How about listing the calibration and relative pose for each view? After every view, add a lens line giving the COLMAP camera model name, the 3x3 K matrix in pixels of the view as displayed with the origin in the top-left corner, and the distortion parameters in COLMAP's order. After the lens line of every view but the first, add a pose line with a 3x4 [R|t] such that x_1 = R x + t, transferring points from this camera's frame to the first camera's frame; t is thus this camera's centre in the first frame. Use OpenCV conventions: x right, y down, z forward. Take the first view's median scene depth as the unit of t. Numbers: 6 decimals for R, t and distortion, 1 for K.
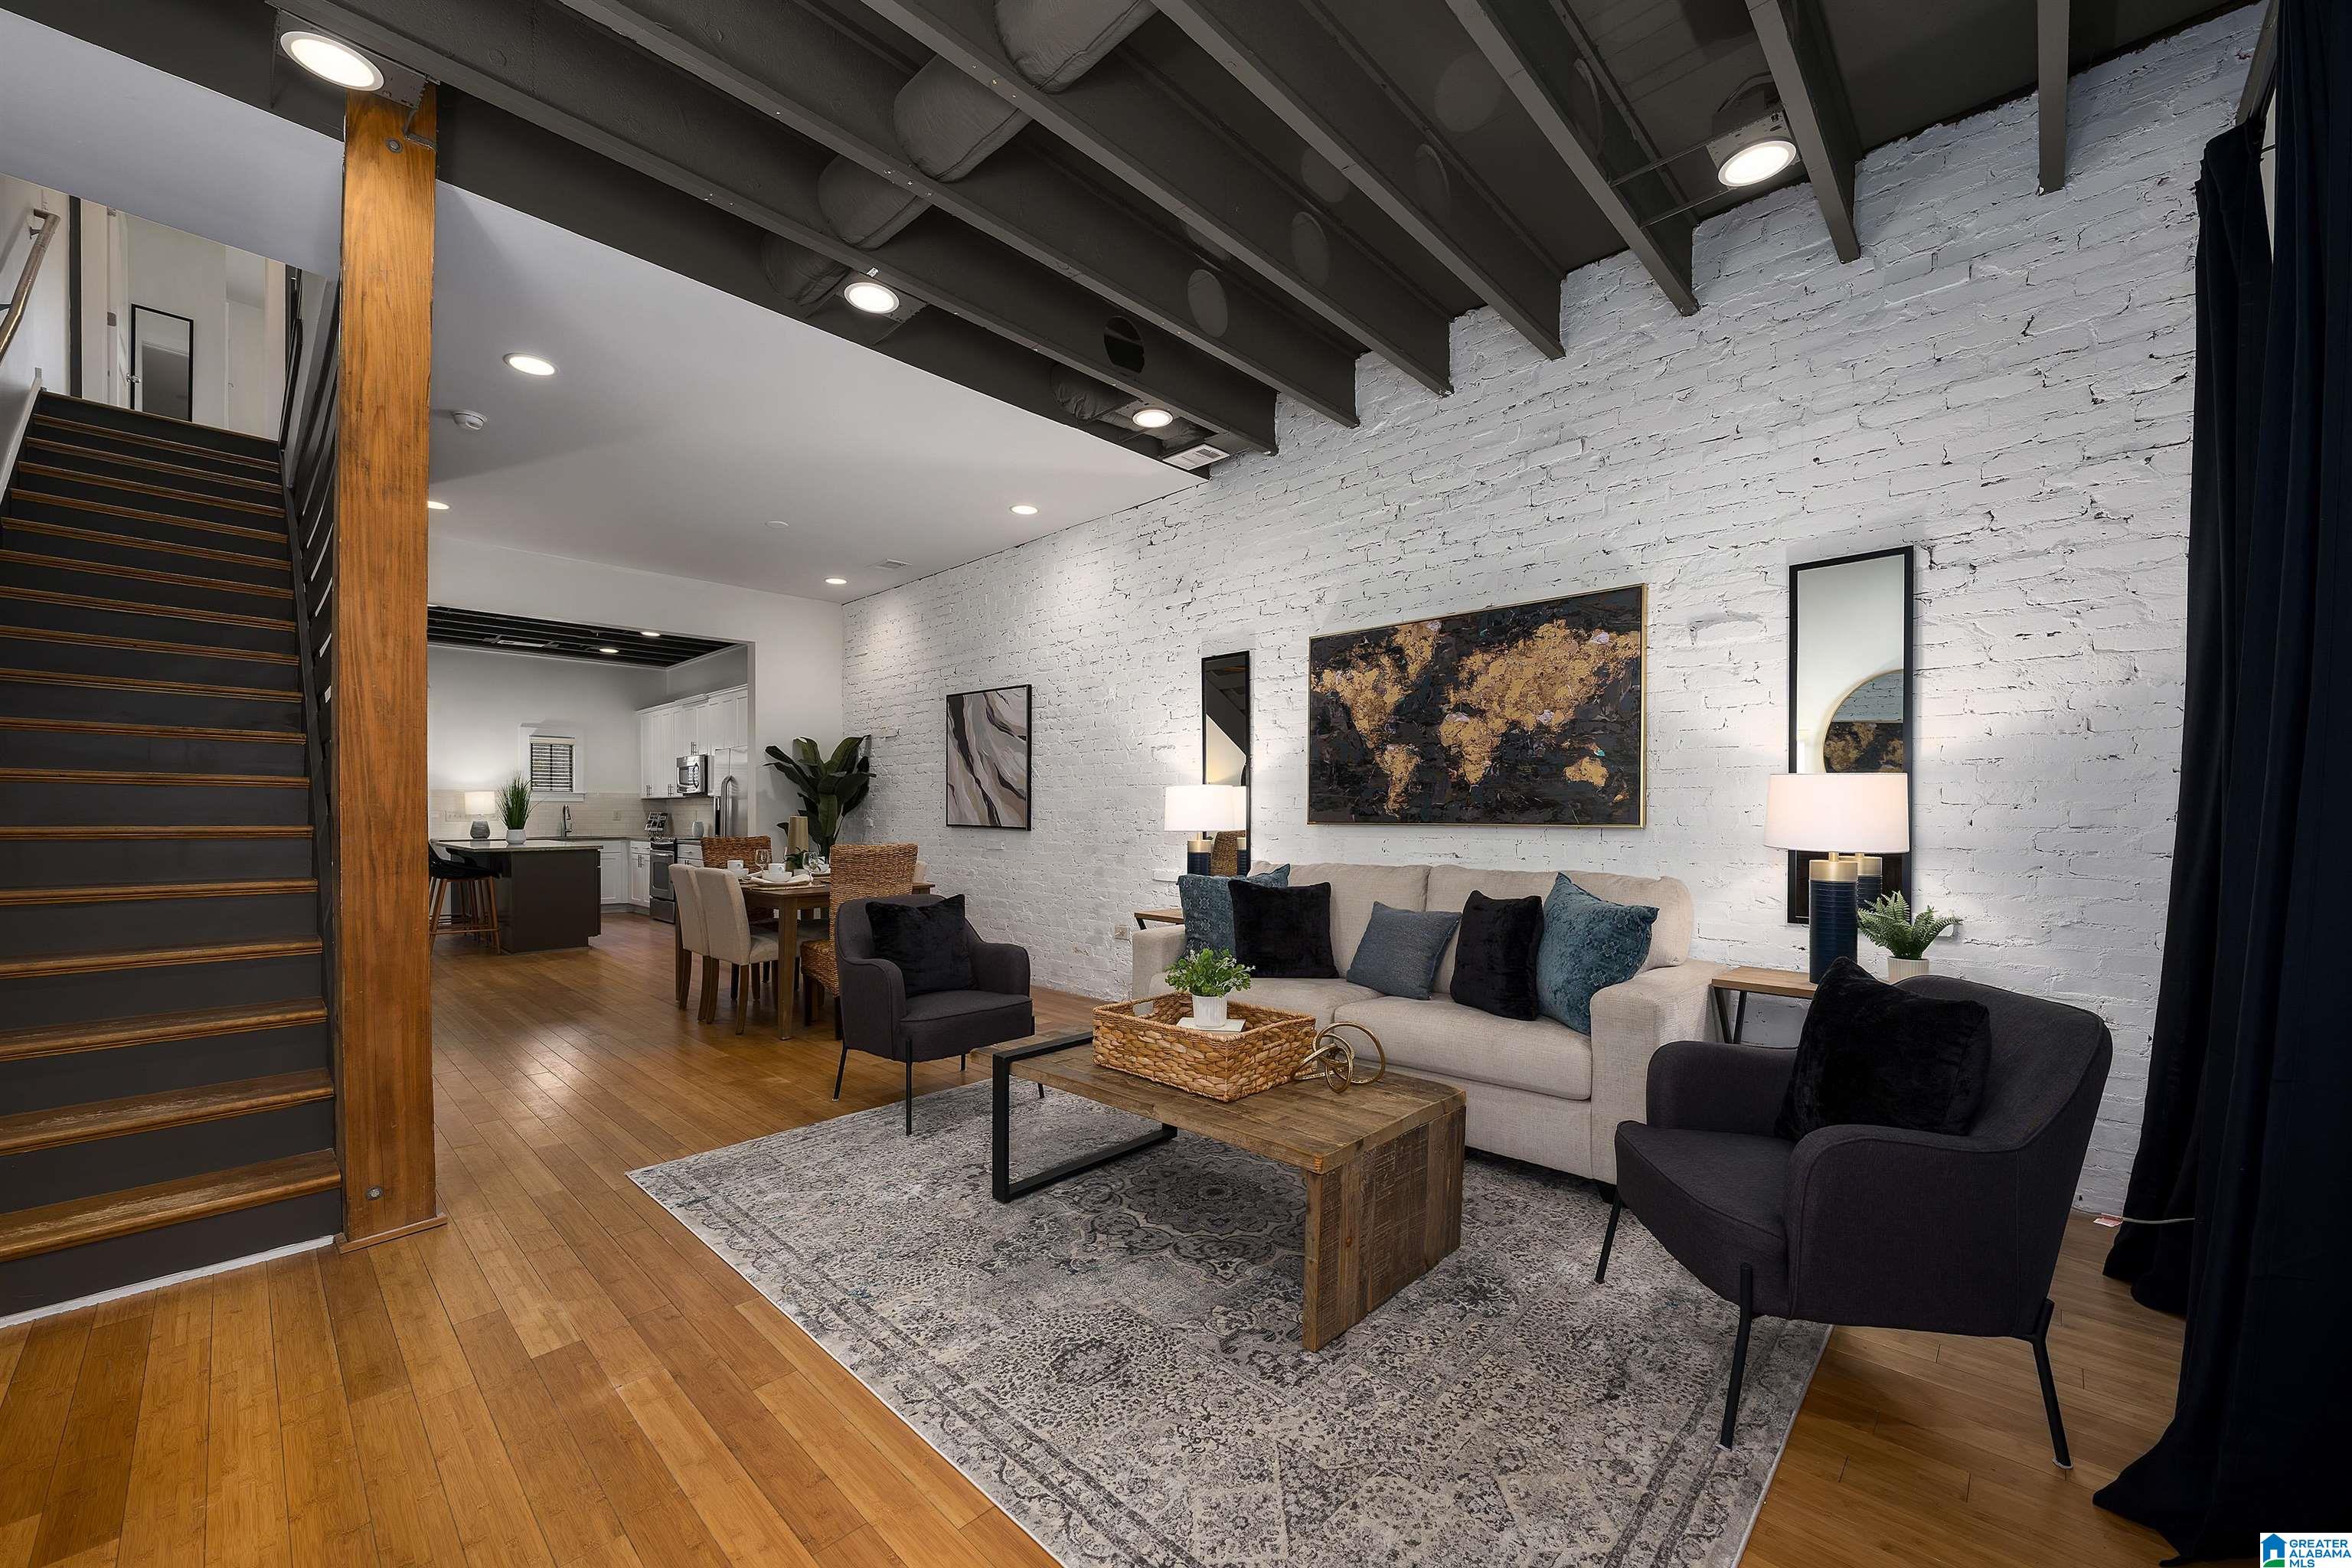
lens RADIAL K [[922.5, 0, 1188.7], [0, 922.5, 815.7], [0, 0, 1]] dist [-0.000329, 0.000045]
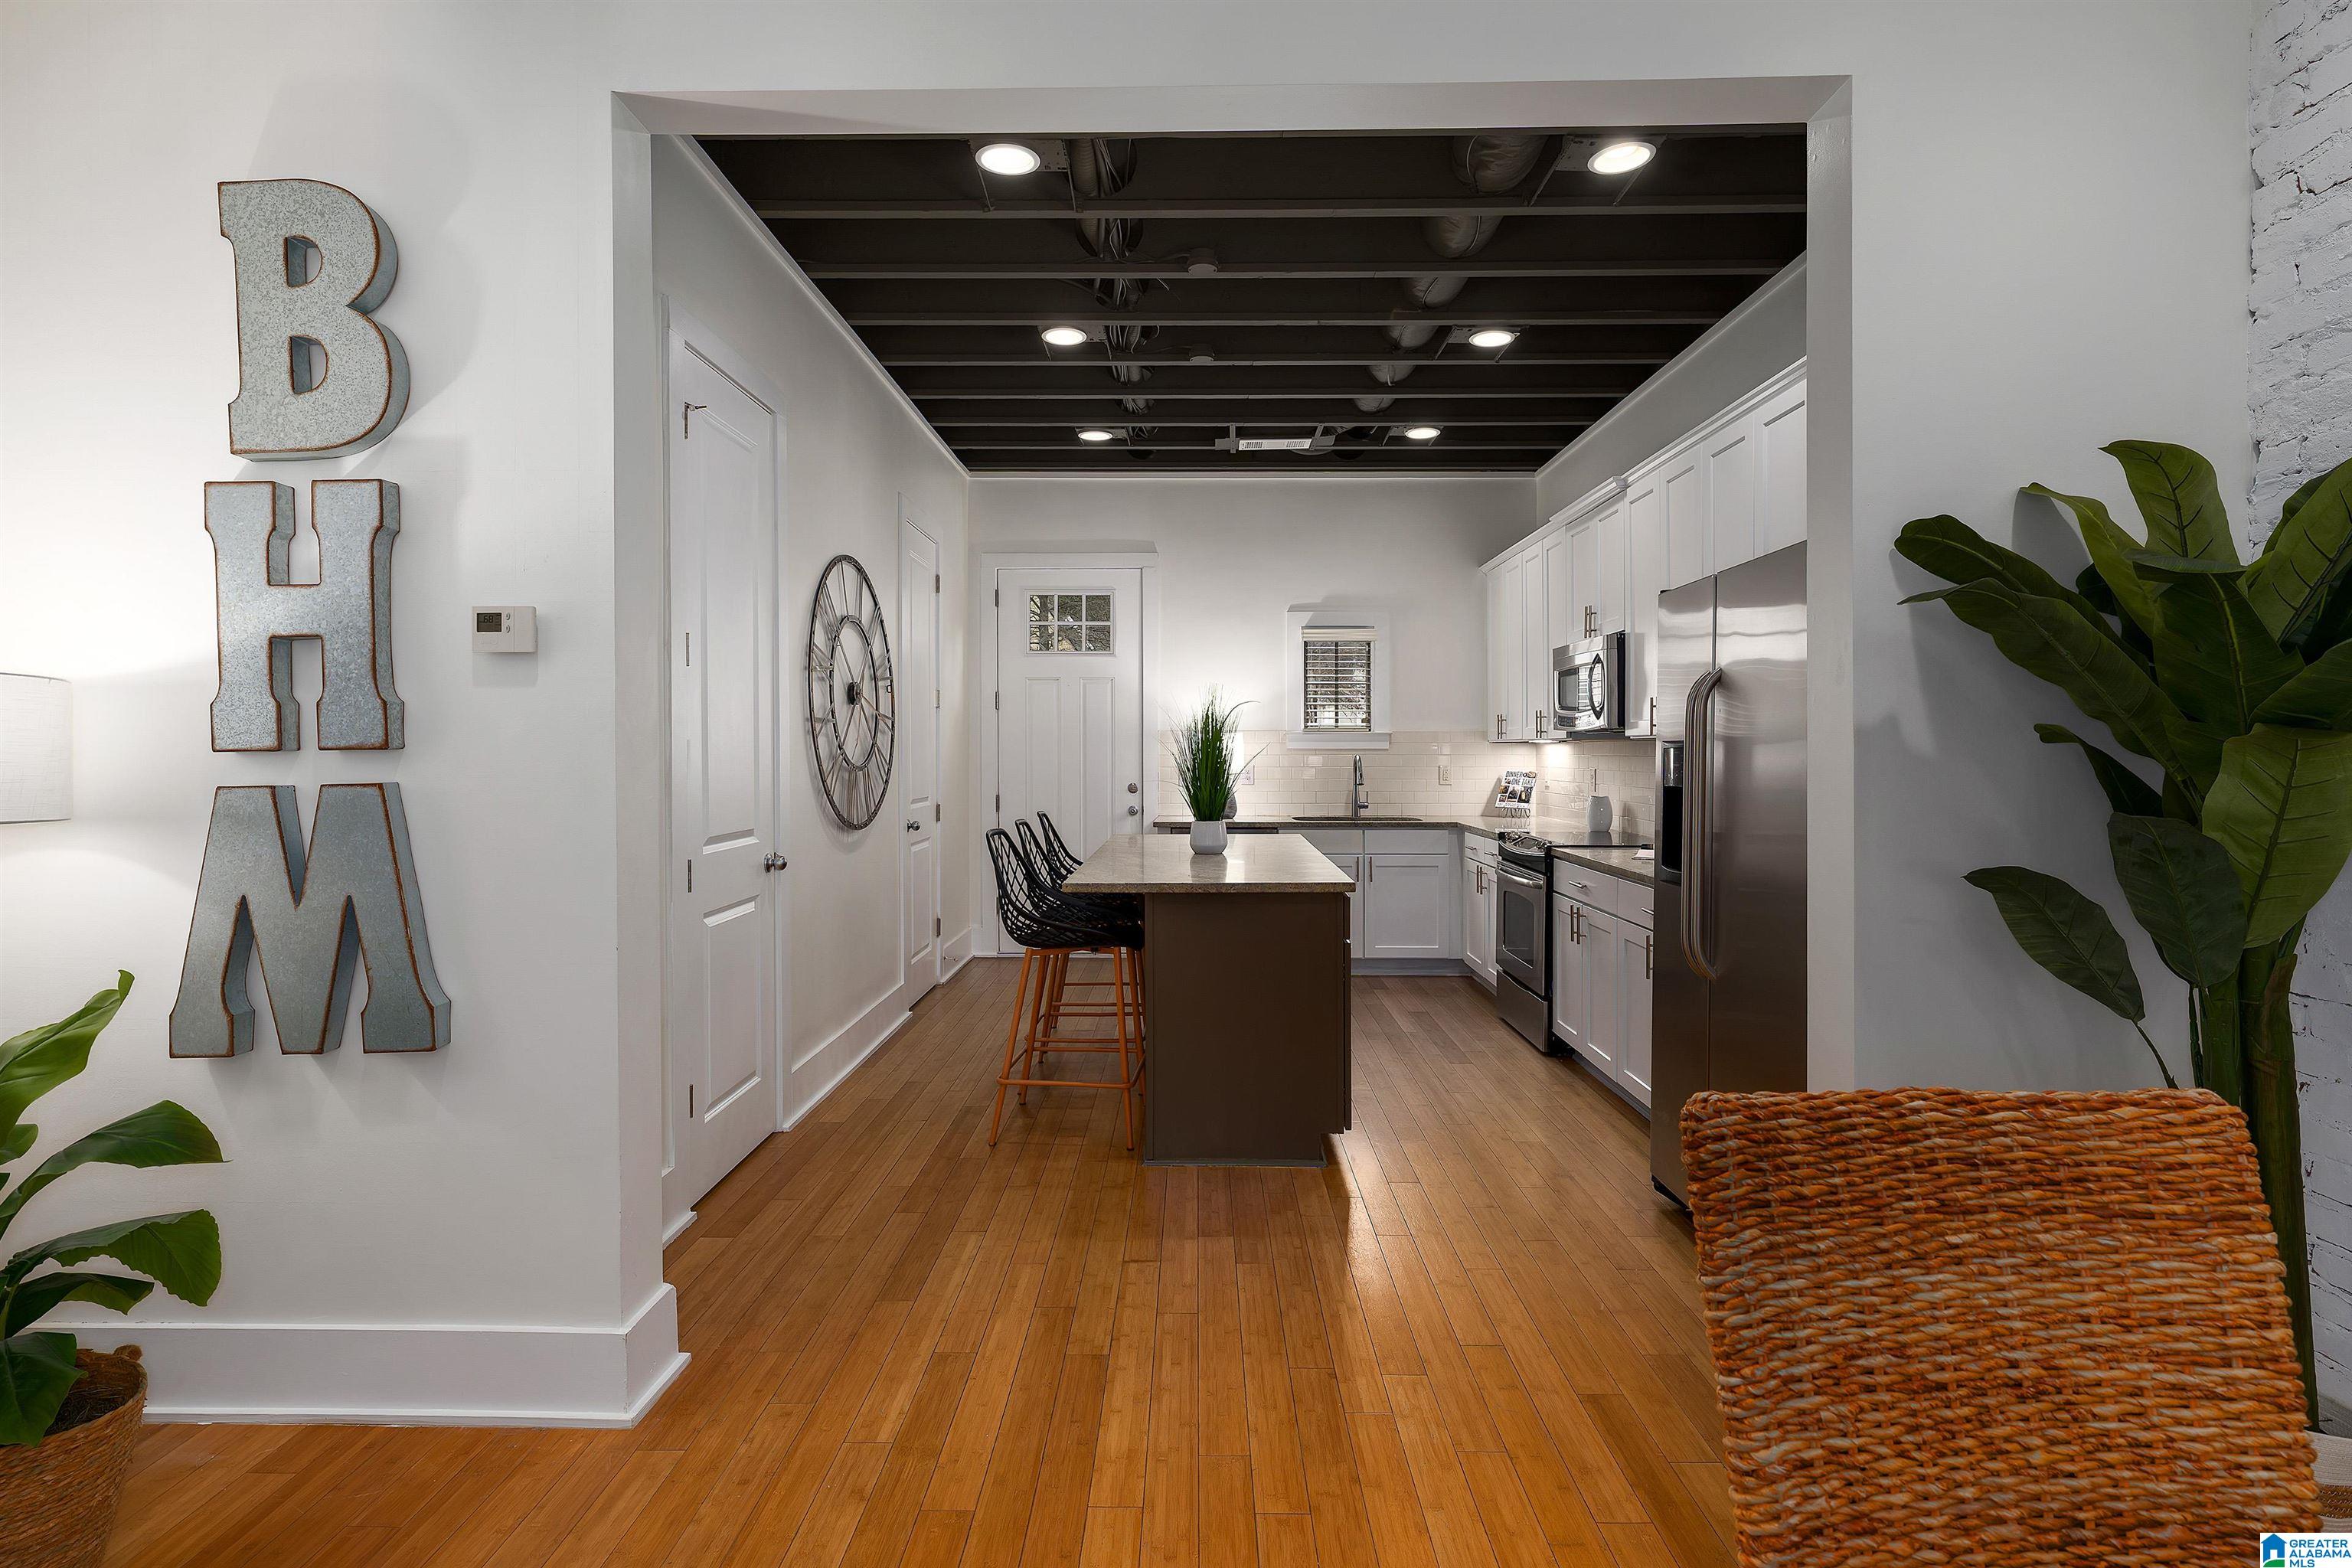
lens RADIAL K [[1173.8, 0, 1171.6], [0, 1173.8, 753.4], [0, 0, 1]] dist [0.000925, -0.000181]
pose [[0.676976, 0.001027, -0.736004, -0.613950], [-0.002138, 0.999998, -0.000571, -0.030098], [0.736002, 0.001960, 0.676977, 1.124316]]
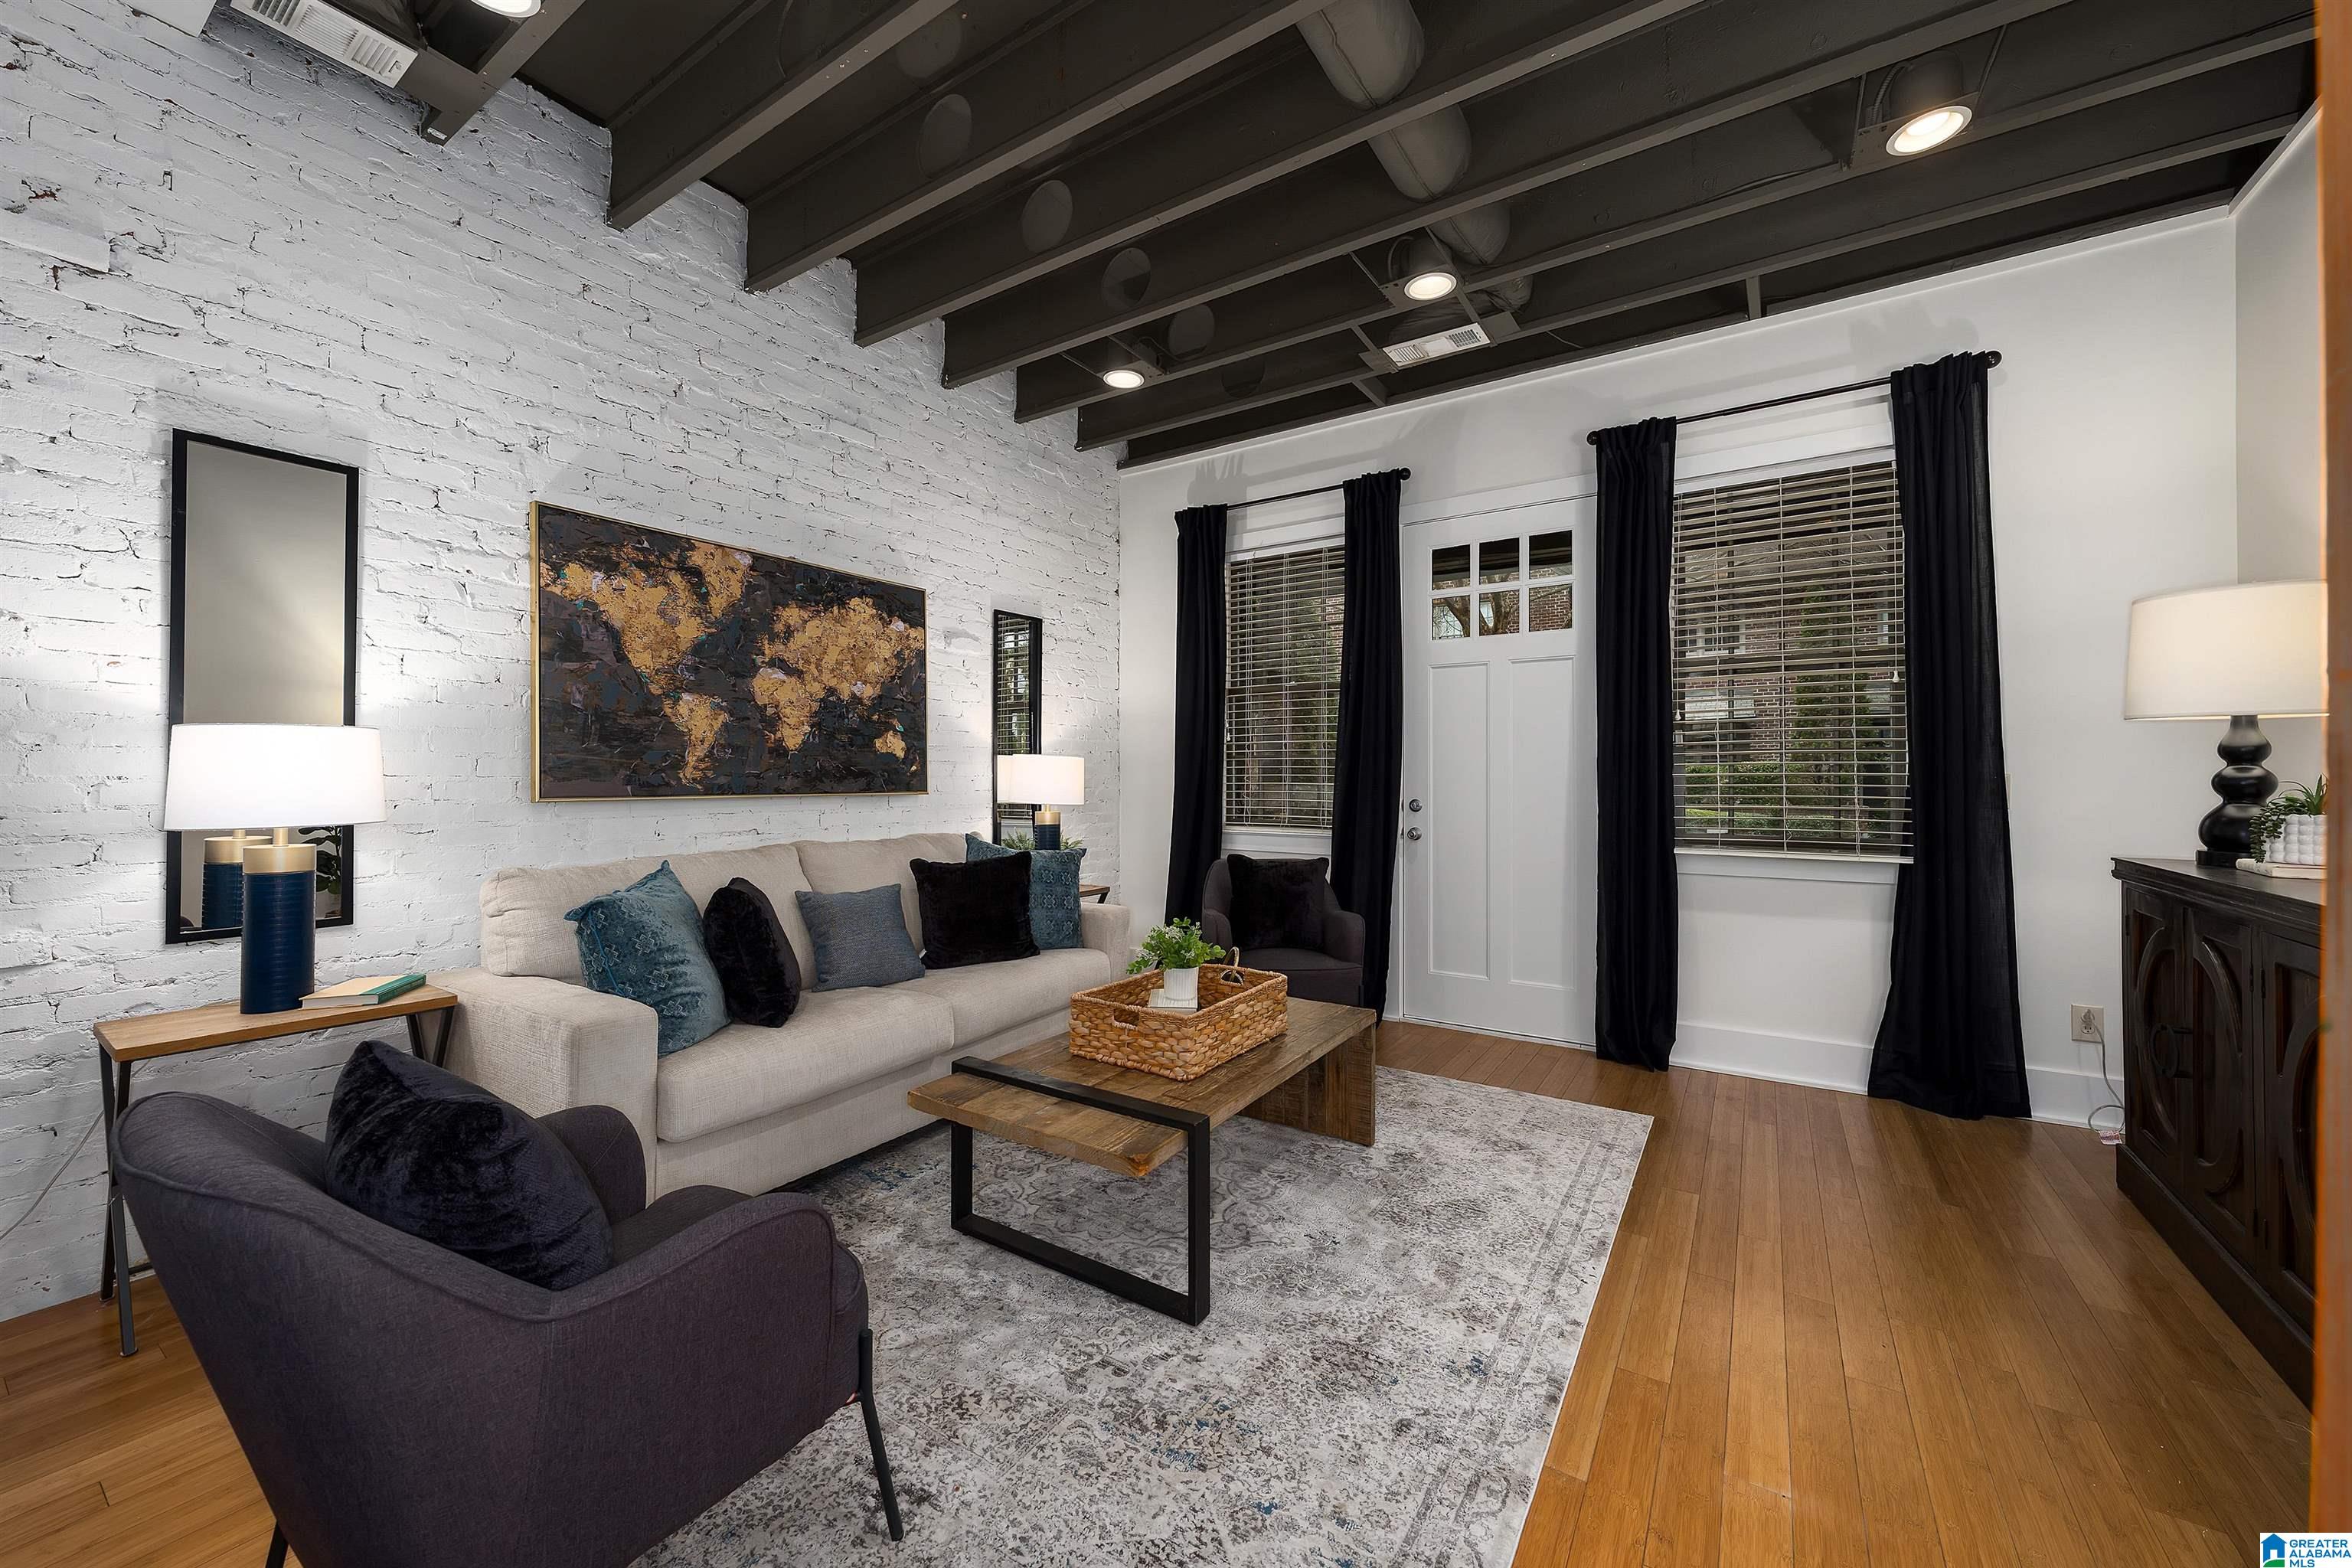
lens RADIAL K [[898.5, 0, 1161.4], [0, 898.5, 769.8], [0, 0, 1]] dist [0.000154, 0.000026]
pose [[-0.176854, 0.008457, 0.984201, -0.540532], [0.004572, 0.999959, -0.007771, -0.006001], [-0.984226, 0.003126, -0.176886, 0.696278]]
